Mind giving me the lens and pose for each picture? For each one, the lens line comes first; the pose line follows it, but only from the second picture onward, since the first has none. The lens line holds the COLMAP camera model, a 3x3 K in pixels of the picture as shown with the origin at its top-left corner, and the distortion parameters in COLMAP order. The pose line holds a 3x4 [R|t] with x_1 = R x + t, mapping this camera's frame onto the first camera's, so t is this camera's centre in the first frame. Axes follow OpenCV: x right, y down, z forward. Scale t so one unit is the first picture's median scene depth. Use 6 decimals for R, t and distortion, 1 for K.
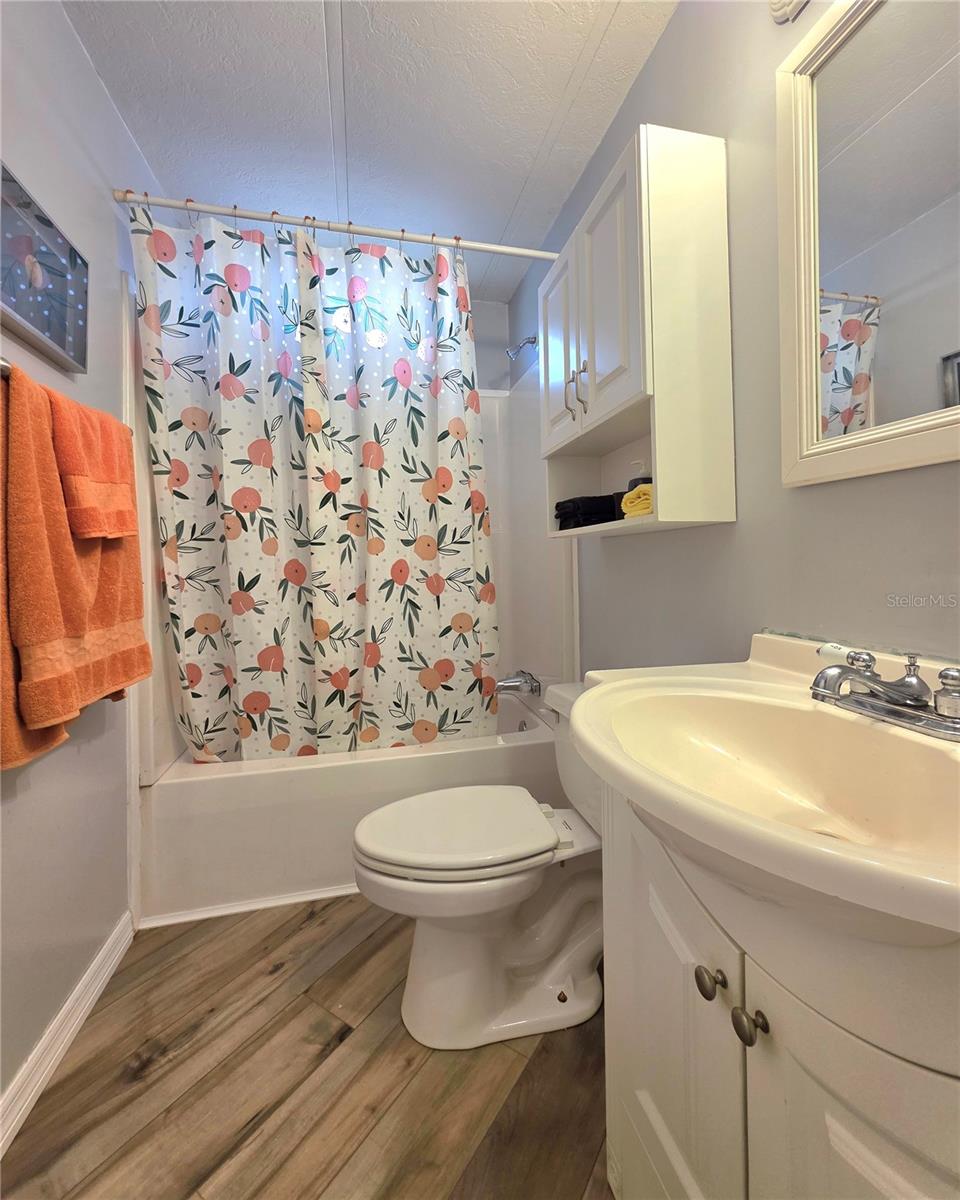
lens RADIAL K [[512.5, 0, 488.0], [0, 512.5, 556.6], [0, 0, 1]] dist [-0.000530, 0.000121]
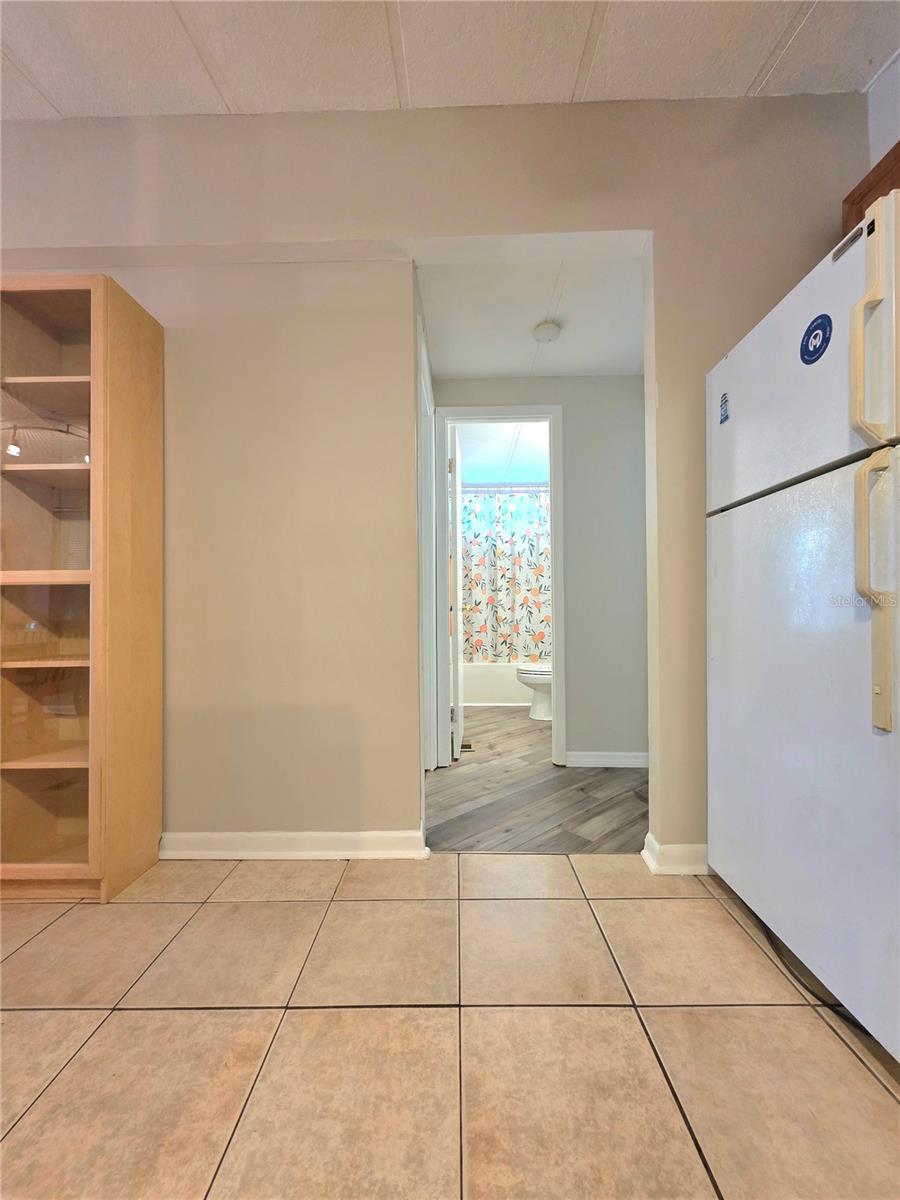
lens RADIAL K [[476.1, 0, 456.1], [0, 476.1, 603.4], [0, 0, 1]] dist [0.000686, 0.001579]
pose [[0.965461, 0.005156, -0.260498, 0.153102], [-0.004835, 0.999987, 0.001873, 0.044541], [0.260504, -0.000549, 0.965473, -1.761097]]
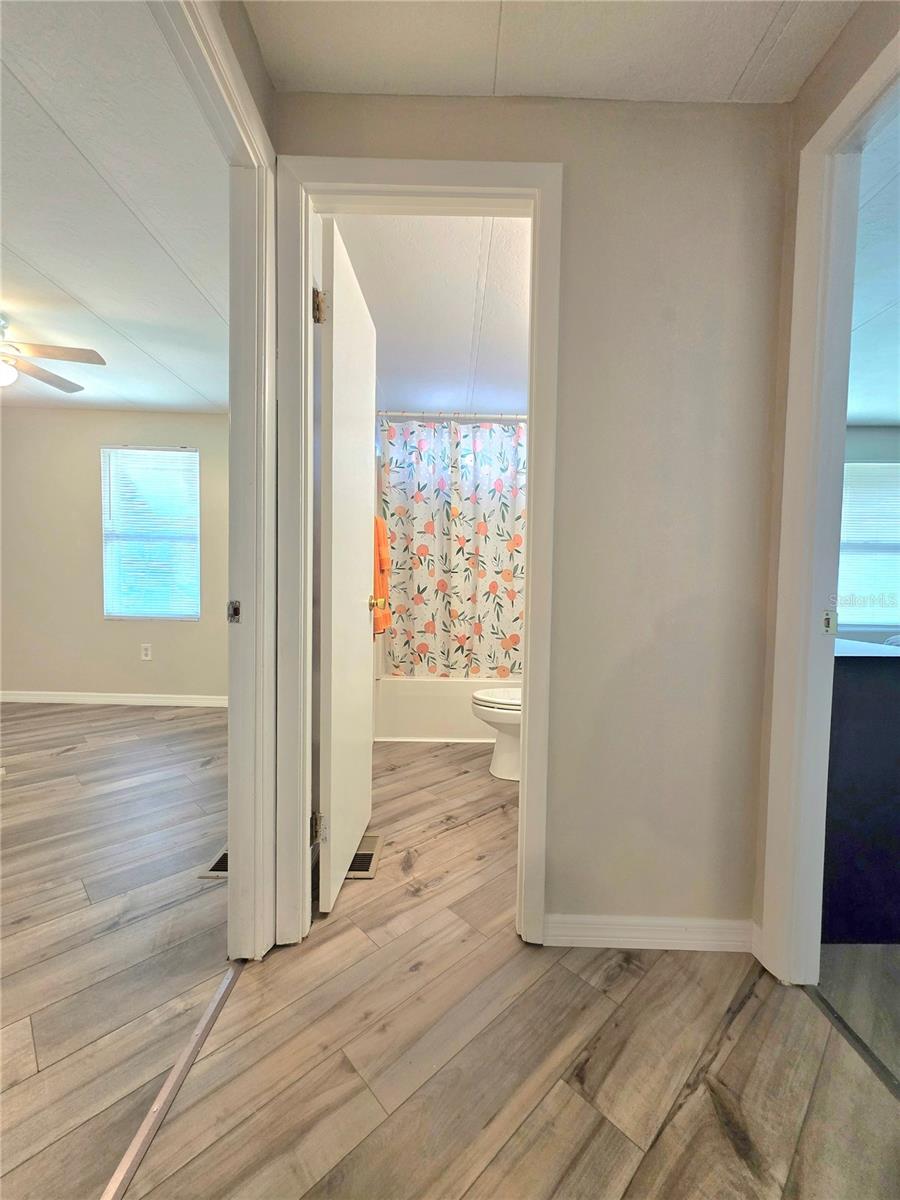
lens RADIAL K [[476.1, 0, 456.1], [0, 476.1, 603.4], [0, 0, 1]] dist [0.000686, 0.001579]
pose [[0.972779, 0.042091, -0.227881, 0.108439], [-0.031114, 0.998186, 0.051549, 0.000877], [0.229637, -0.043056, 0.972323, -0.824639]]
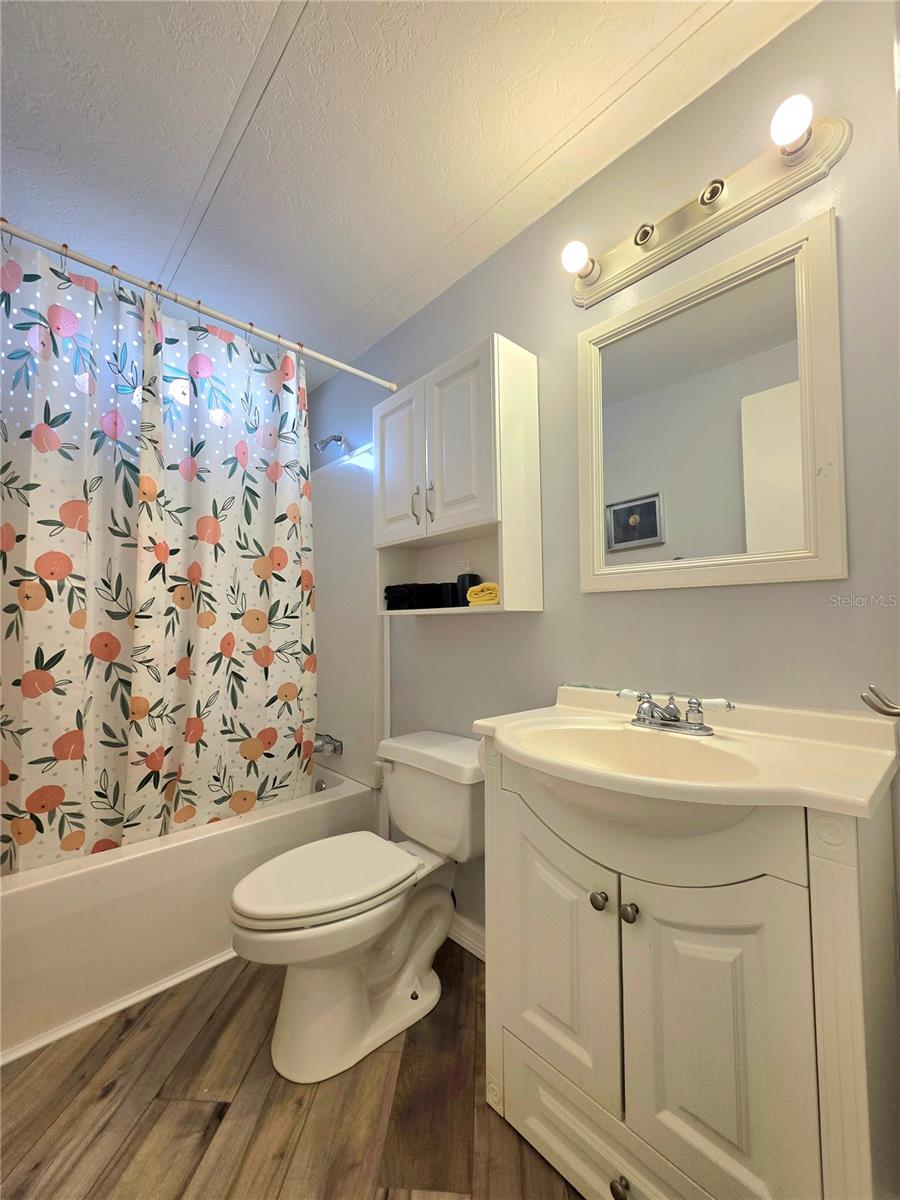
lens RADIAL K [[477.0, 0, 453.8], [0, 477.0, 601.9], [0, 0, 1]] dist [0.001122, 0.000353]
pose [[0.873046, 0.033336, 0.486497, -0.253522], [-0.011687, 0.998804, -0.047468, -0.016362], [-0.487497, 0.035756, 0.872392, -0.048883]]
